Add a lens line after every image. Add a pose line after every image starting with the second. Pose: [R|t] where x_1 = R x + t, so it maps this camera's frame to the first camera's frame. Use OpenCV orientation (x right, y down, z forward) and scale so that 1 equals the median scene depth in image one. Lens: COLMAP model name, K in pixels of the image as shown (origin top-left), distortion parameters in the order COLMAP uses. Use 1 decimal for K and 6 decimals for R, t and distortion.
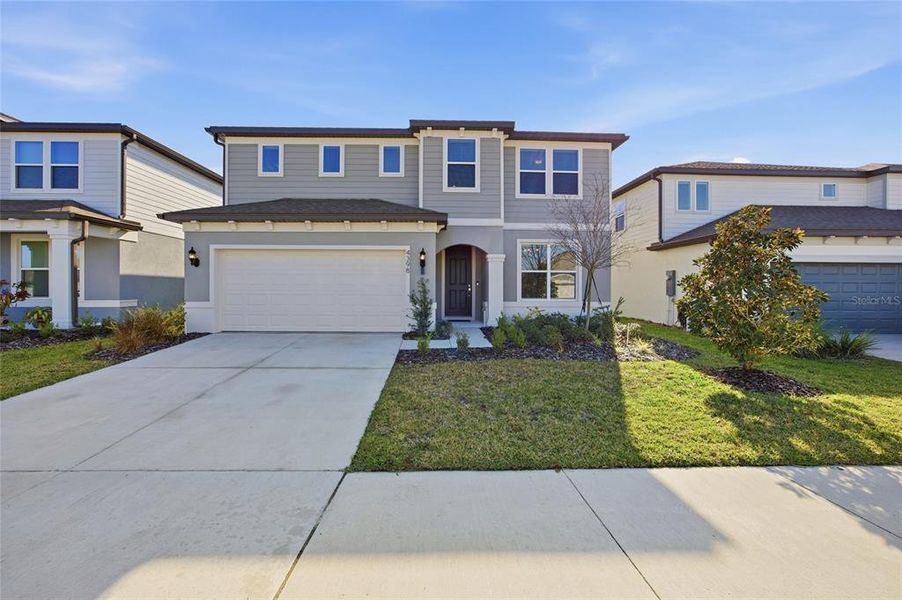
lens RADIAL K [[391.4, 0, 452.6], [0, 391.4, 284.5], [0, 0, 1]] dist [-0.033738, 0.016910]
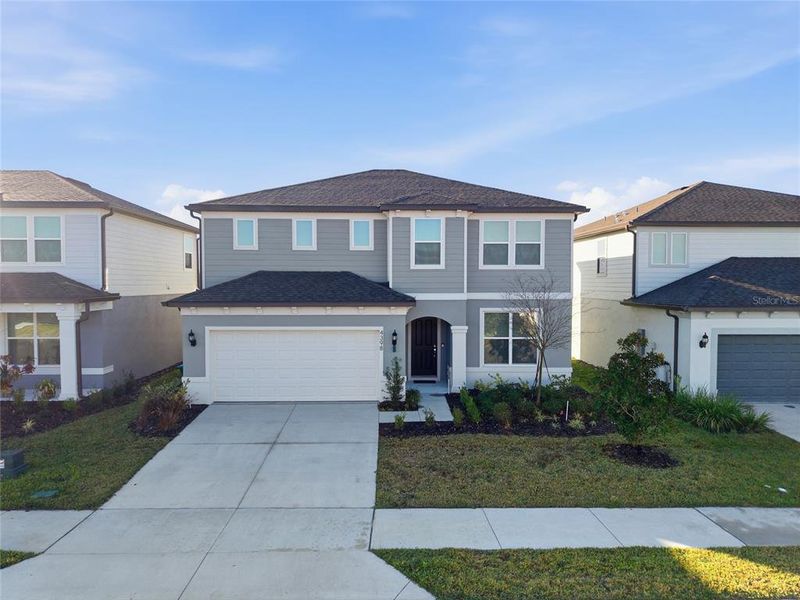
lens RADIAL K [[579.0, 0, 400.0], [0, 579.0, 300.0], [0, 0, 1]] dist [0.052180, -0.004849]
pose [[0.999856, -0.001371, -0.016890, -0.026710], [0.002219, 0.998732, 0.050286, -0.230300], [0.016800, -0.050316, 0.998592, -0.602529]]
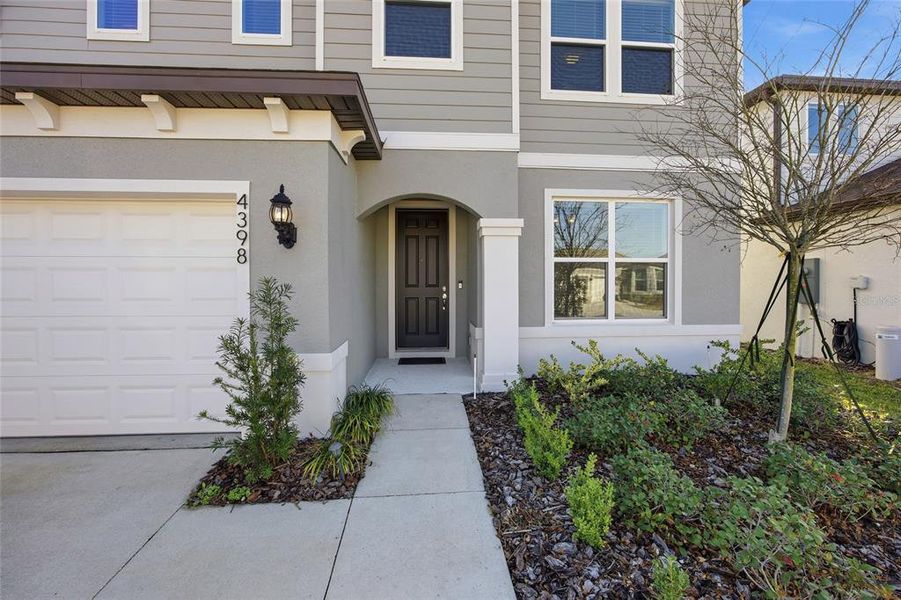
lens RADIAL K [[385.8, 0, 451.9], [0, 385.8, 282.3], [0, 0, 1]] dist [-0.034158, 0.016457]
pose [[0.999591, -0.005902, 0.027967, 0.045983], [0.005476, 0.999868, 0.015280, -0.015561], [-0.028053, -0.015120, 0.999492, 0.587642]]
